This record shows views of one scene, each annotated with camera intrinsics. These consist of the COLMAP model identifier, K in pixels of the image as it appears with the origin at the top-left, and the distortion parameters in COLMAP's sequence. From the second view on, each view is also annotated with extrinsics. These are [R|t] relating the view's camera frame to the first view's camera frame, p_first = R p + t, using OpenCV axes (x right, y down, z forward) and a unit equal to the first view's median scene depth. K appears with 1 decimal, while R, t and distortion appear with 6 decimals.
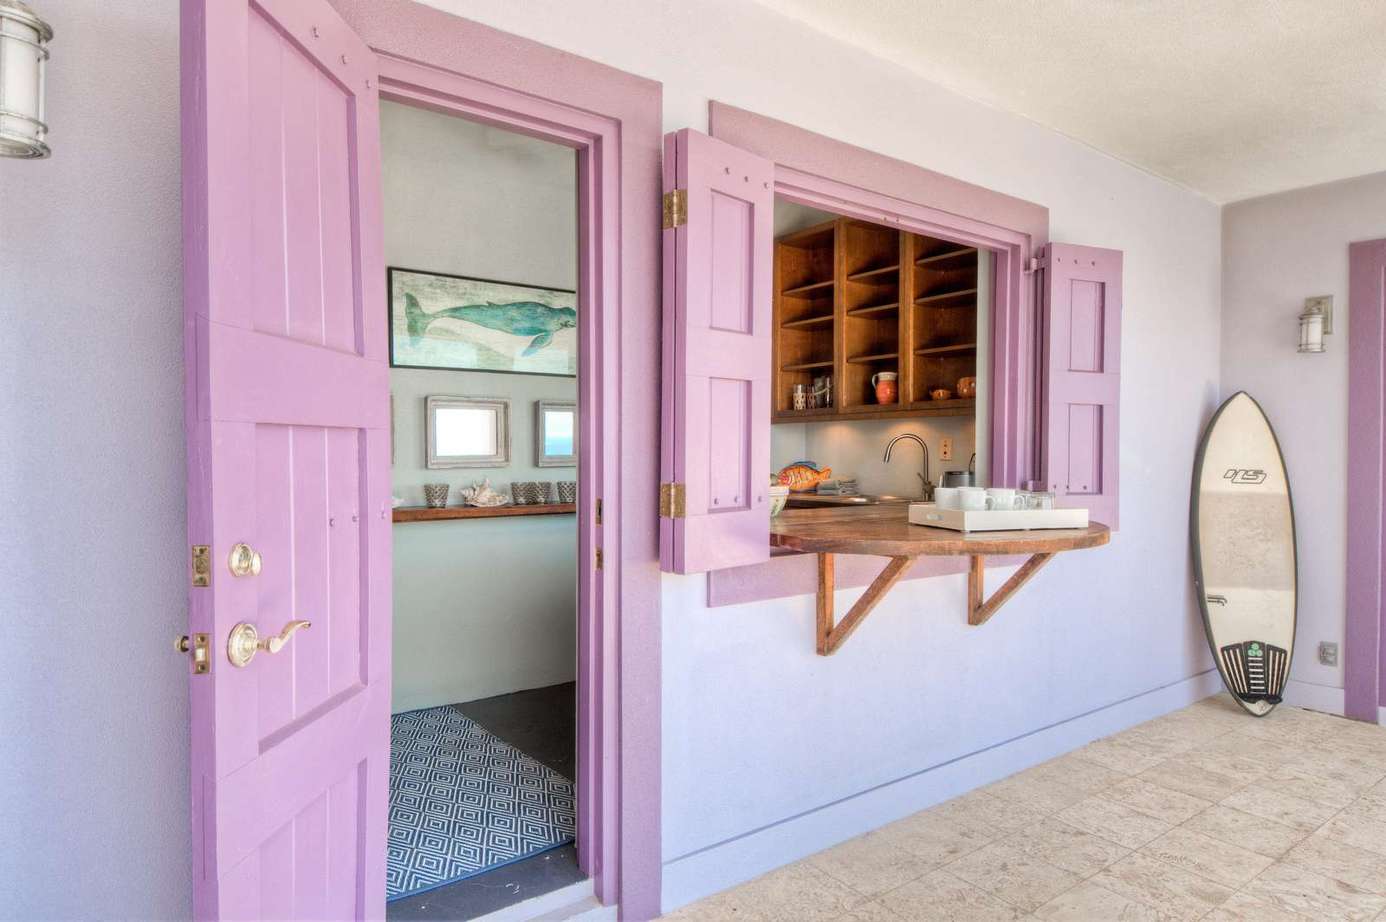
lens RADIAL K [[853.1, 0, 693.0], [0, 853.1, 461.0], [0, 0, 1]] dist [-0.000138, -0.000022]
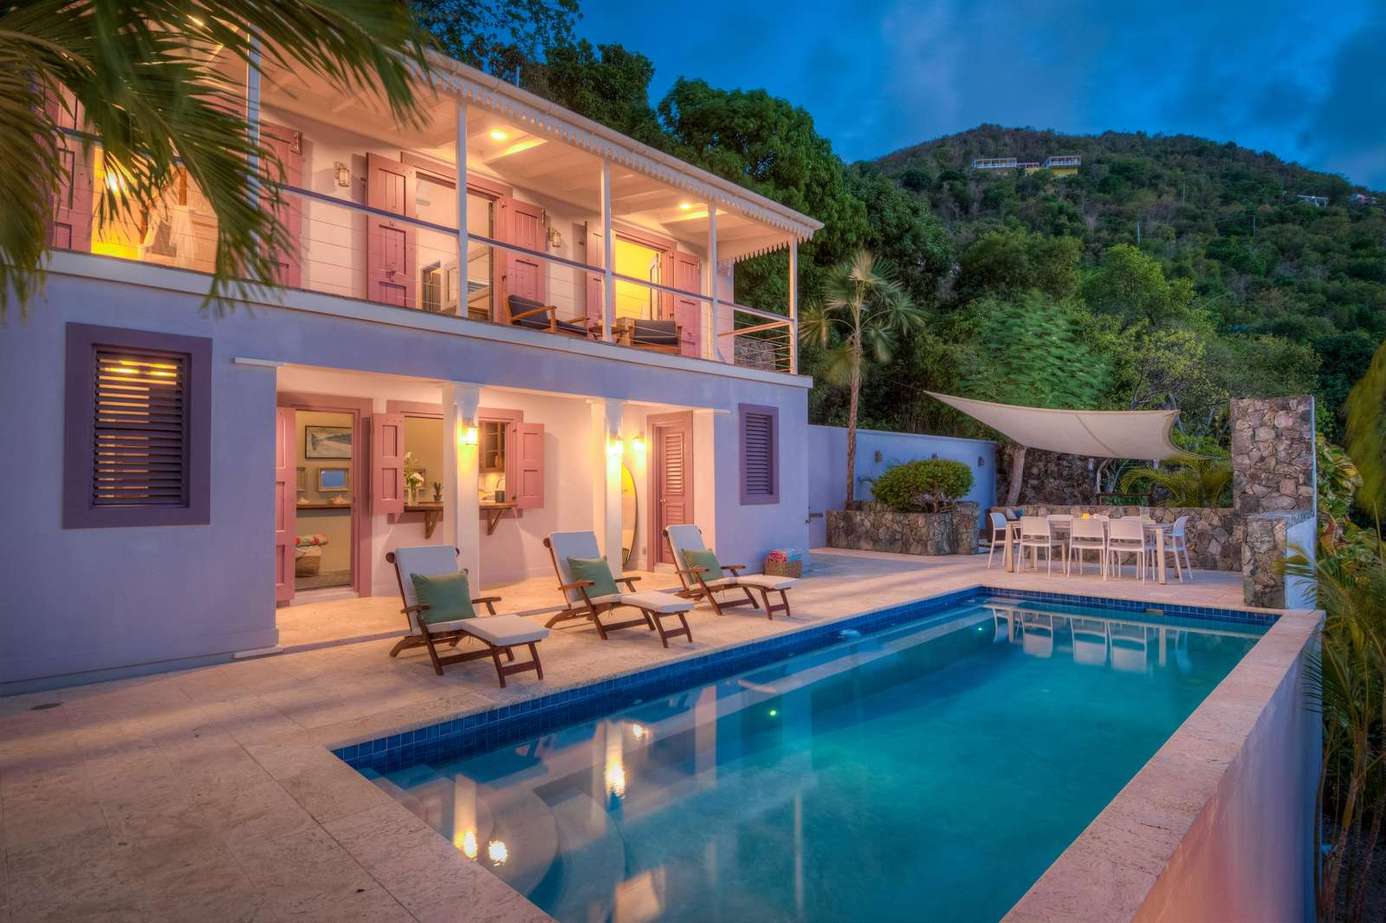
lens RADIAL K [[732.0, 0, 693.0], [0, 732.0, 461.5], [0, 0, 1]] dist [0.001970, 0.000155]
pose [[0.988816, -0.000421, 0.149139, 0.621975], [0.004726, 0.999582, -0.028512, -0.013036], [-0.149065, 0.028898, 0.988405, -1.787210]]
